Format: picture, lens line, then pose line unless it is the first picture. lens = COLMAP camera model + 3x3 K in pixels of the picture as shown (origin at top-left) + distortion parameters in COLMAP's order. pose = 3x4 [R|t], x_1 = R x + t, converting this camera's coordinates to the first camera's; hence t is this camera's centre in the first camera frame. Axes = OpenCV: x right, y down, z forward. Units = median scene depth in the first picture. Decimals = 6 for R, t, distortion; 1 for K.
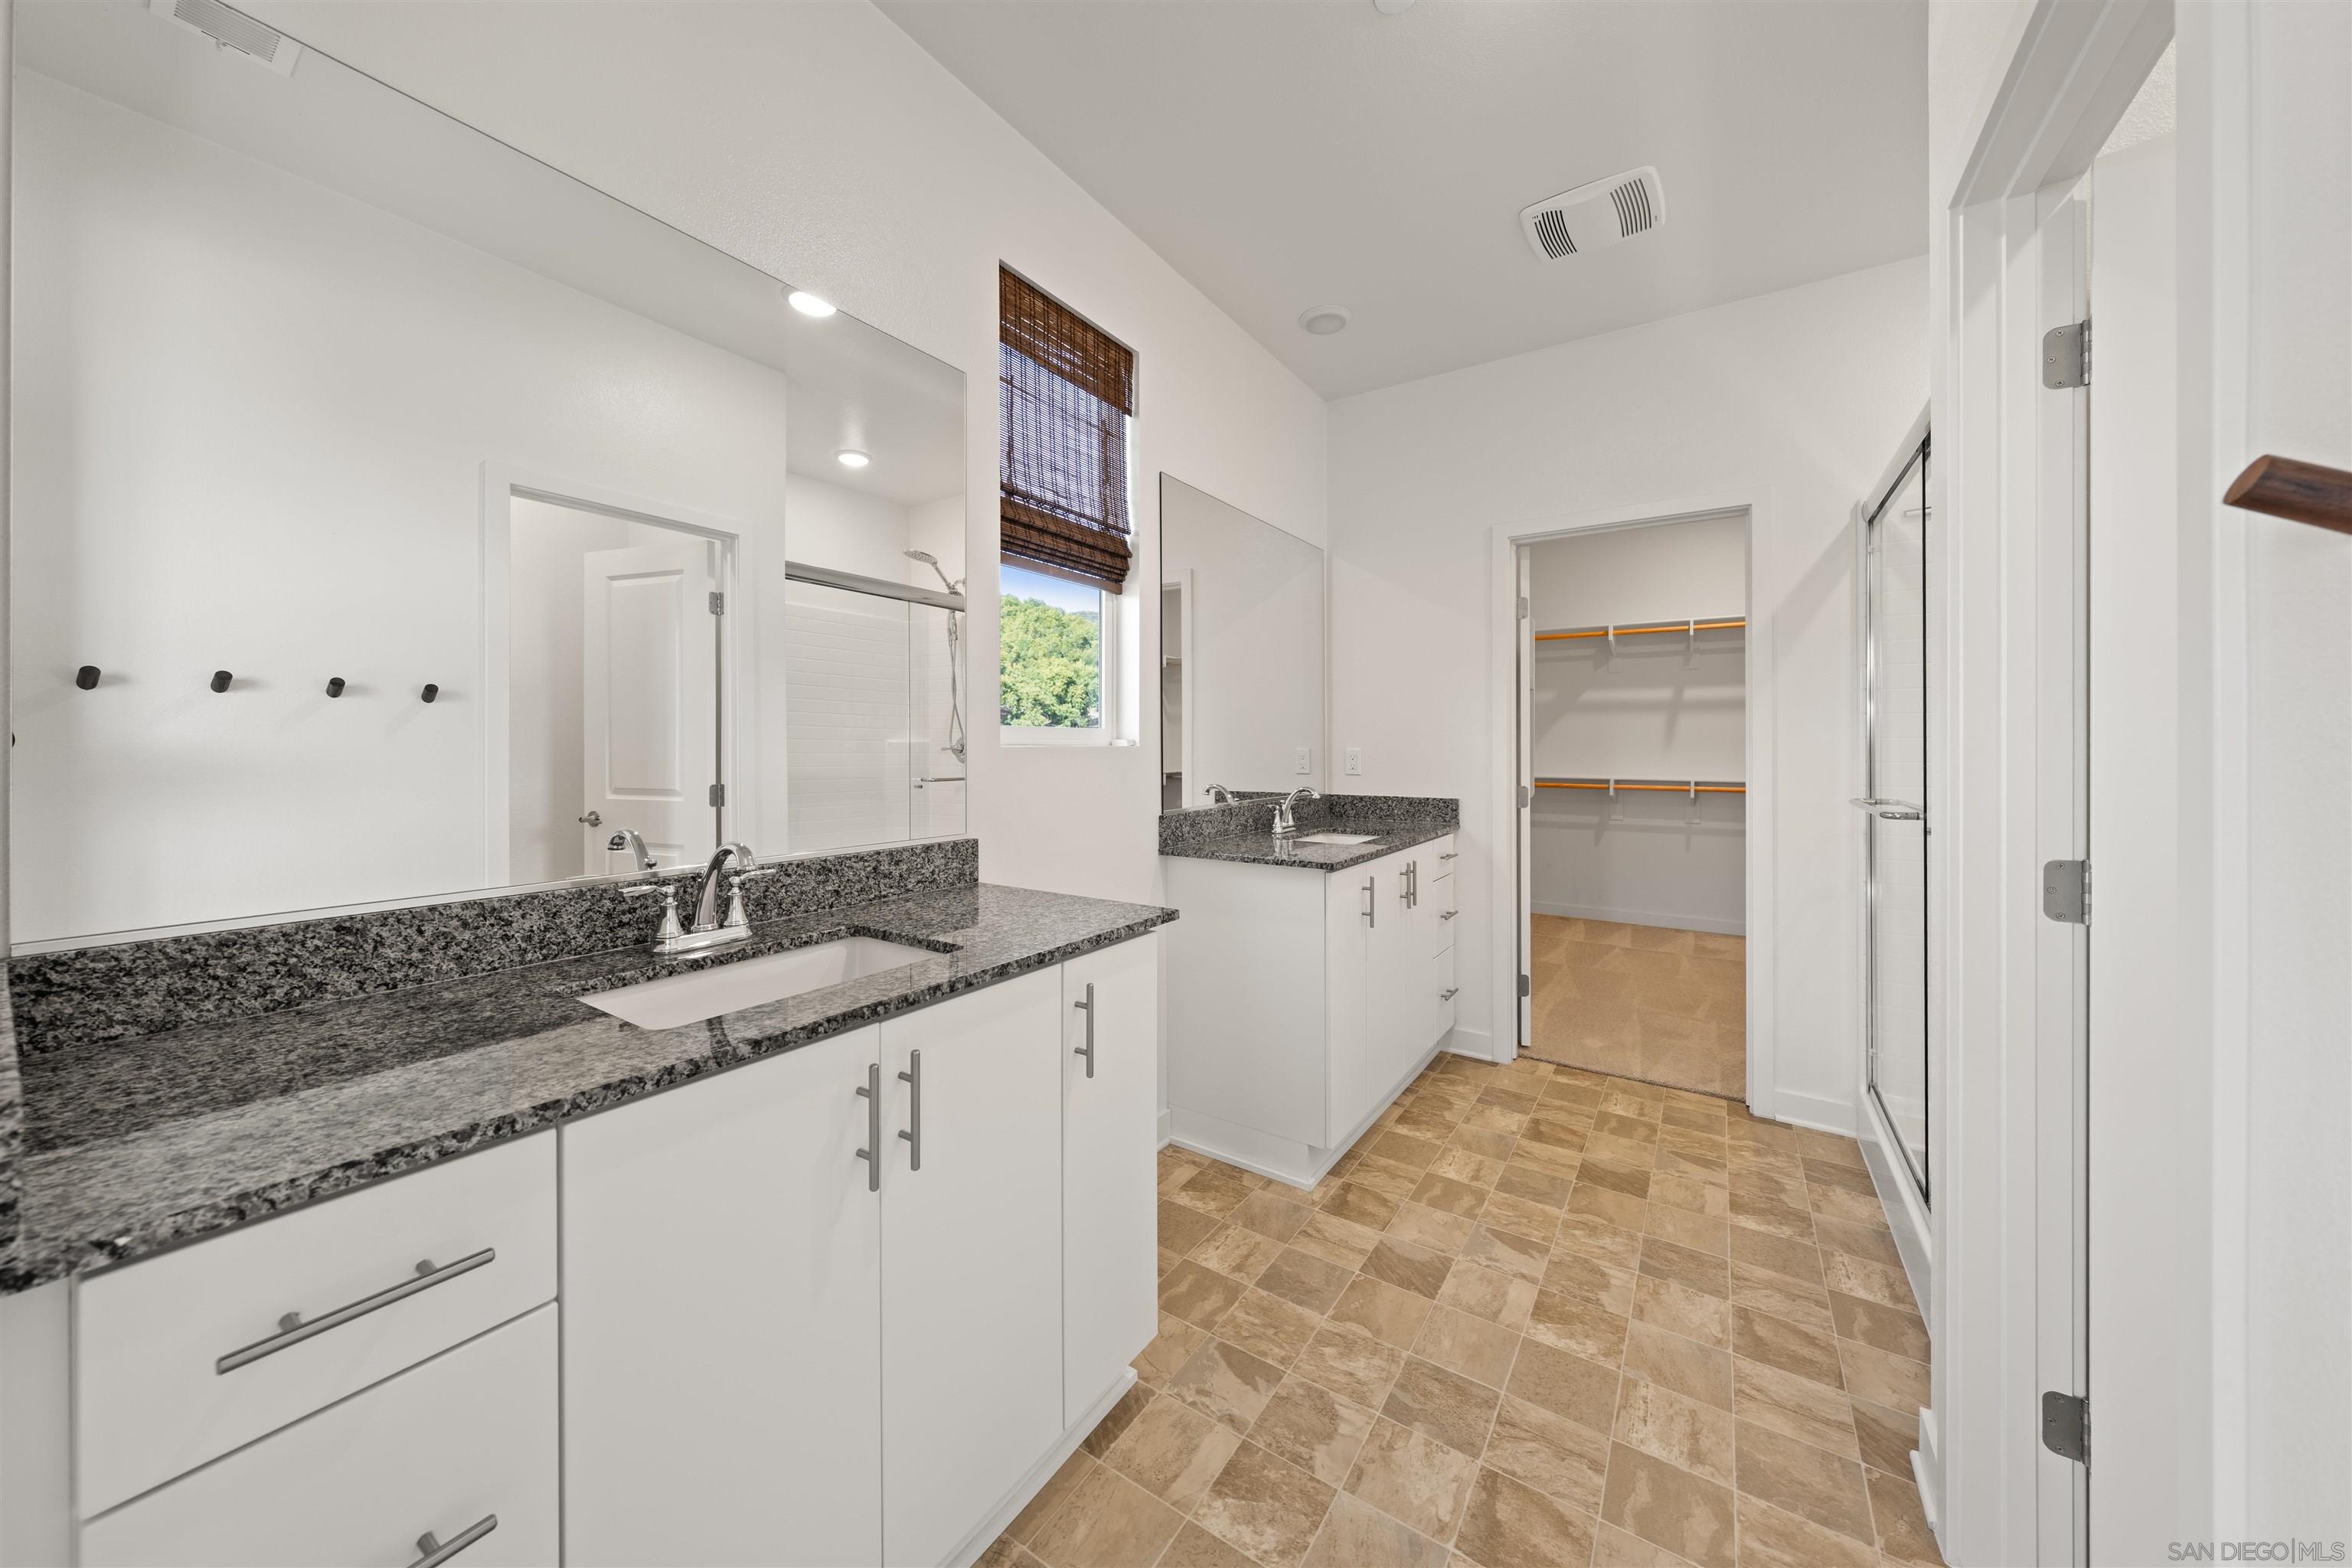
lens RADIAL K [[810.9, 0, 1181.1], [0, 810.9, 746.1], [0, 0, 1]] dist [-0.001769, -0.000332]
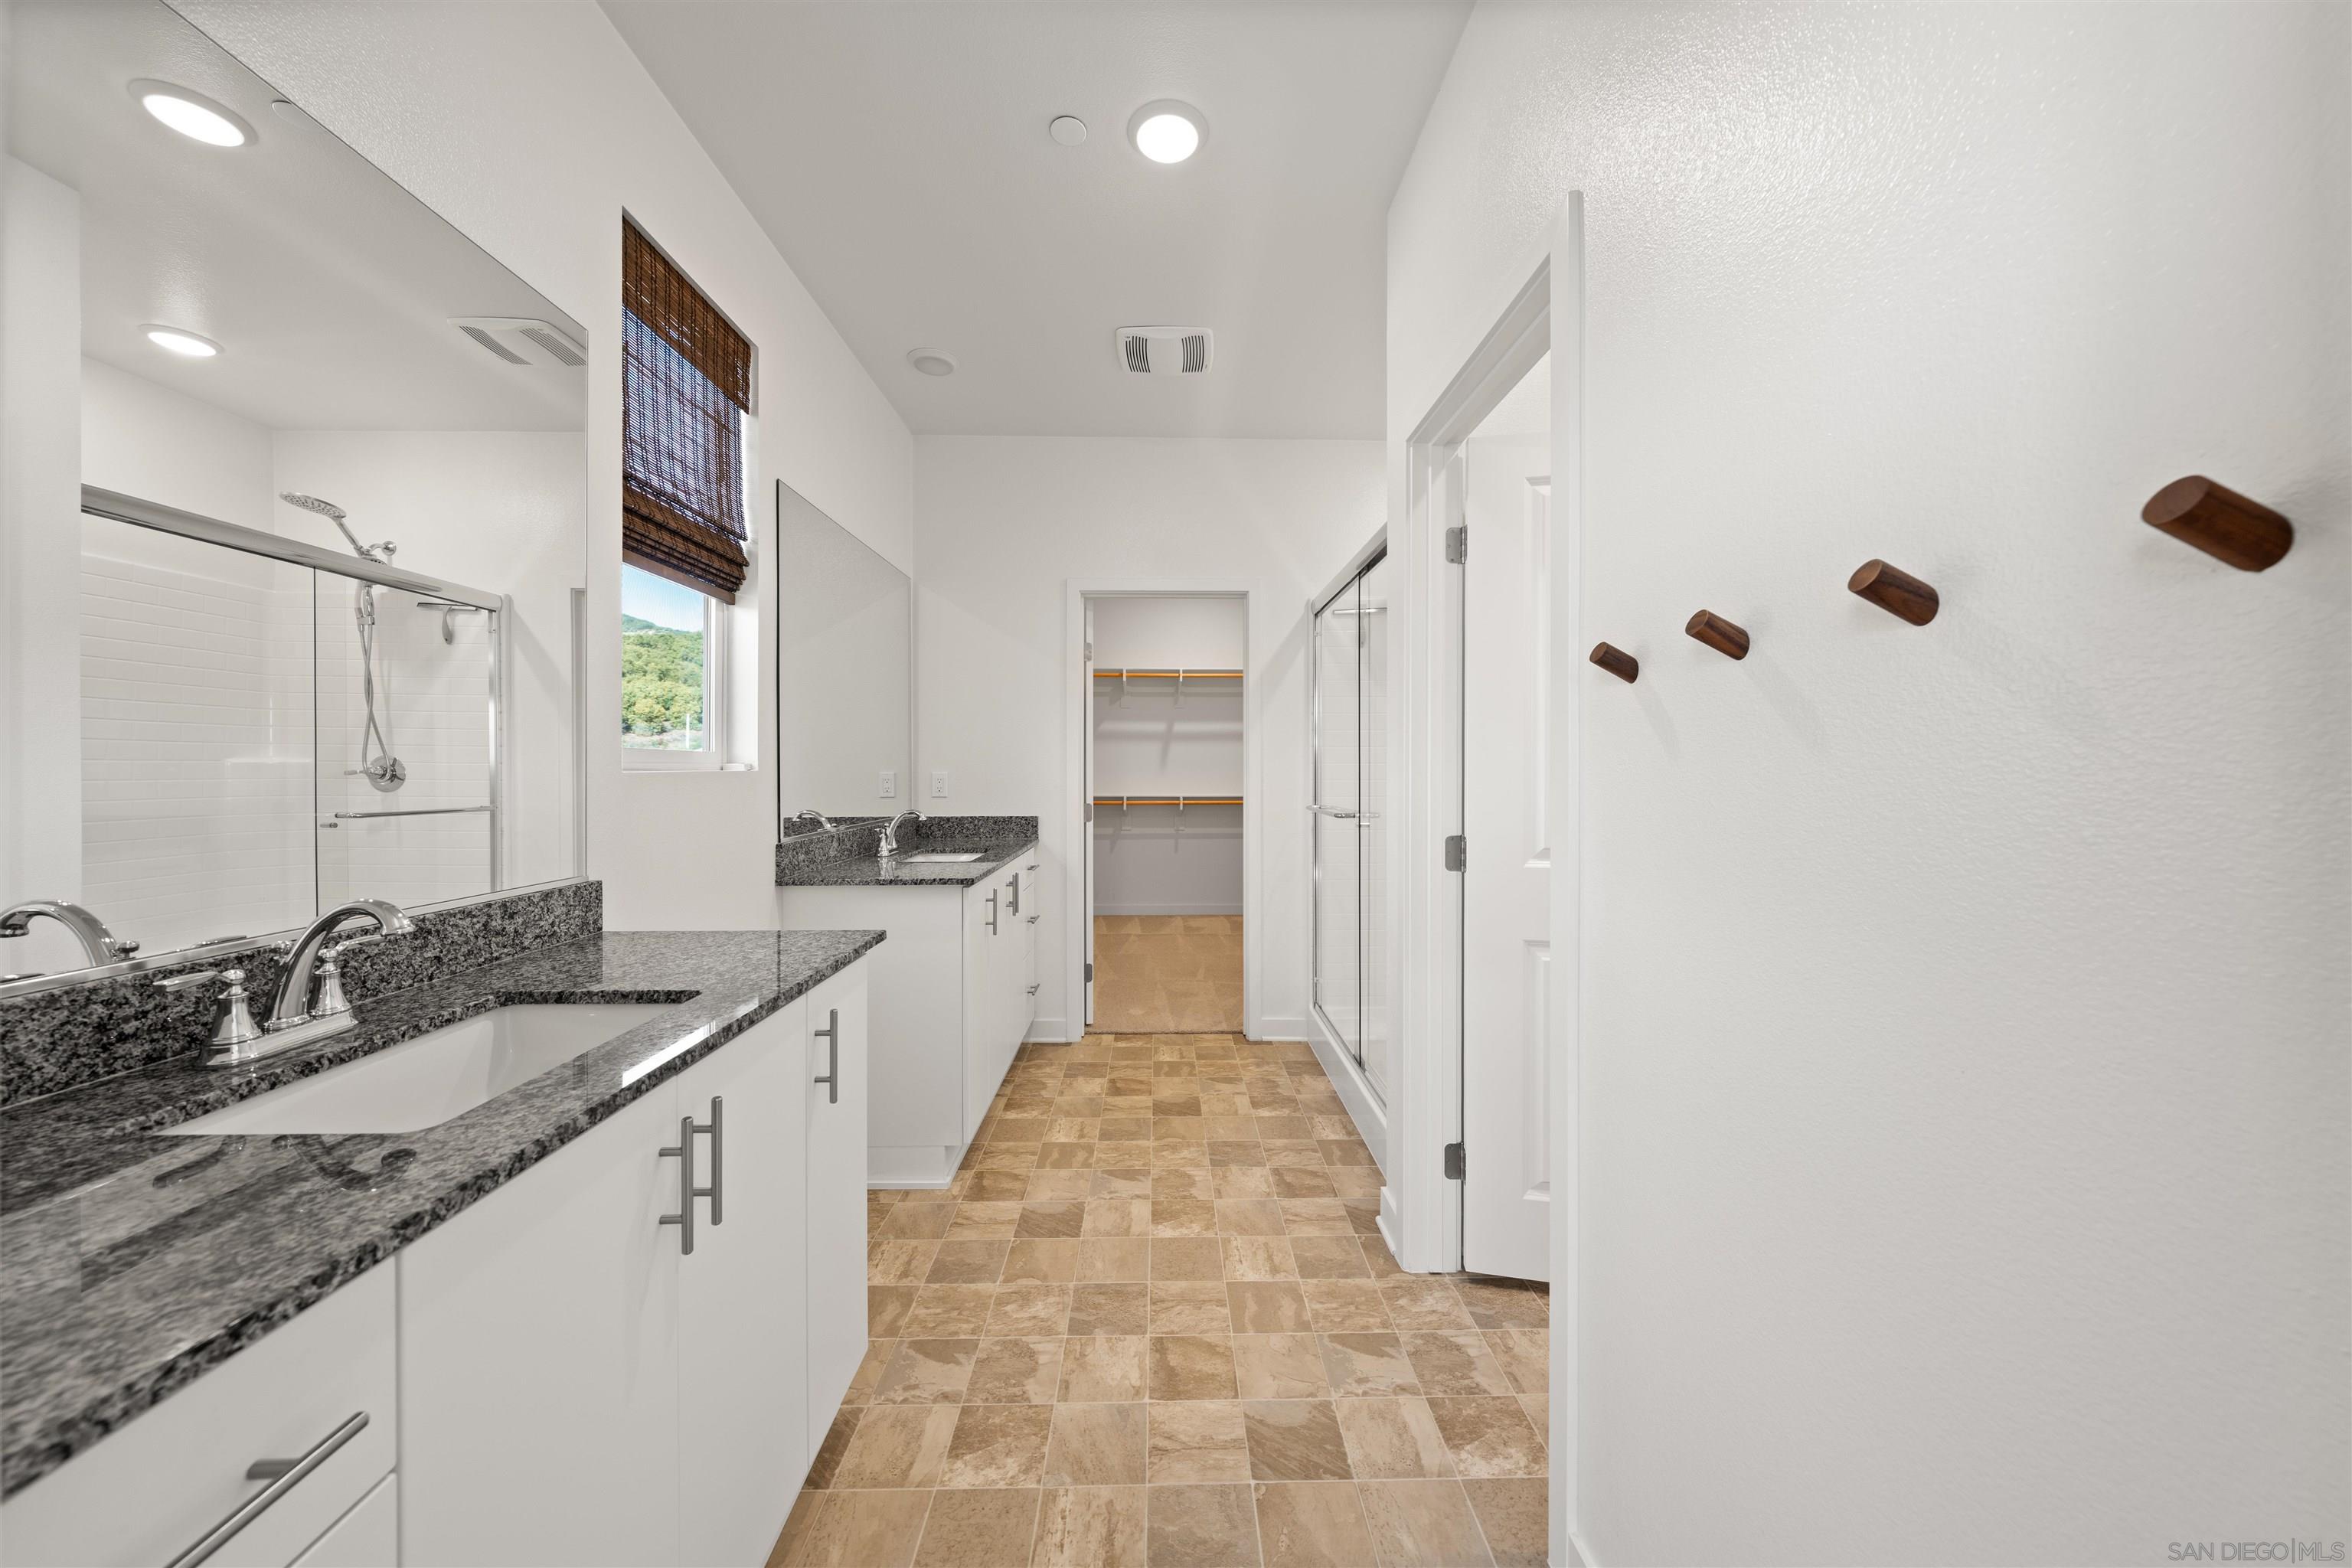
lens RADIAL K [[798.3, 0, 1178.4], [0, 798.3, 771.5], [0, 0, 1]] dist [-0.002812, -0.000148]
pose [[0.816050, -0.004218, 0.577966, -0.218506], [0.002312, 0.999989, 0.004034, -0.001759], [-0.577977, -0.001956, 0.816051, -0.030693]]
